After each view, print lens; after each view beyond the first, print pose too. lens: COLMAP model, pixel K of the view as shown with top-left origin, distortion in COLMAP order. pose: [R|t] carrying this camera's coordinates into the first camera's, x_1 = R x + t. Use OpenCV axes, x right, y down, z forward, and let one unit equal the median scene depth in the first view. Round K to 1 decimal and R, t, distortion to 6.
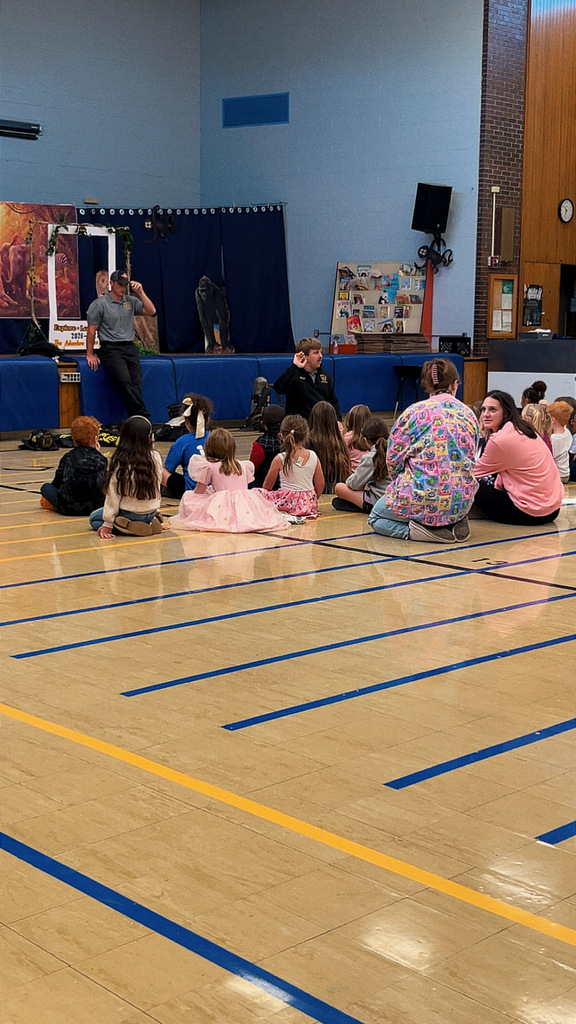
lens RADIAL K [[1333.5, 0, 288.0], [0, 1333.5, 512.0], [0, 0, 1]] dist [0.021331, -0.080387]
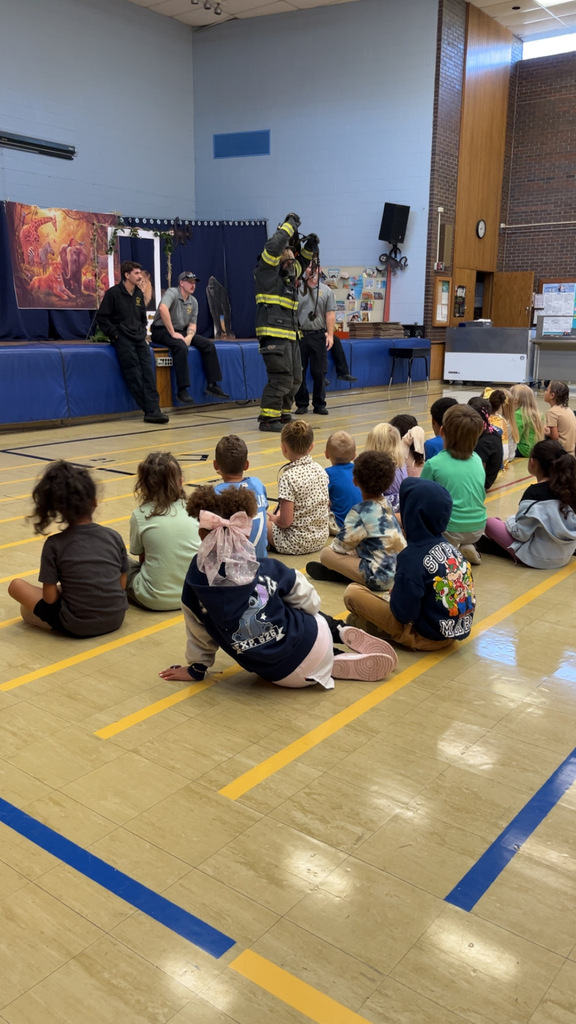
lens RADIAL K [[820.3, 0, 288.0], [0, 820.3, 512.0], [0, 0, 1]] dist [-0.001304, 0.006516]
pose [[0.988116, -0.034673, 0.149745, -0.118714], [0.020804, 0.995429, 0.093211, -0.026581], [-0.152293, -0.088988, 0.984321, 0.211392]]
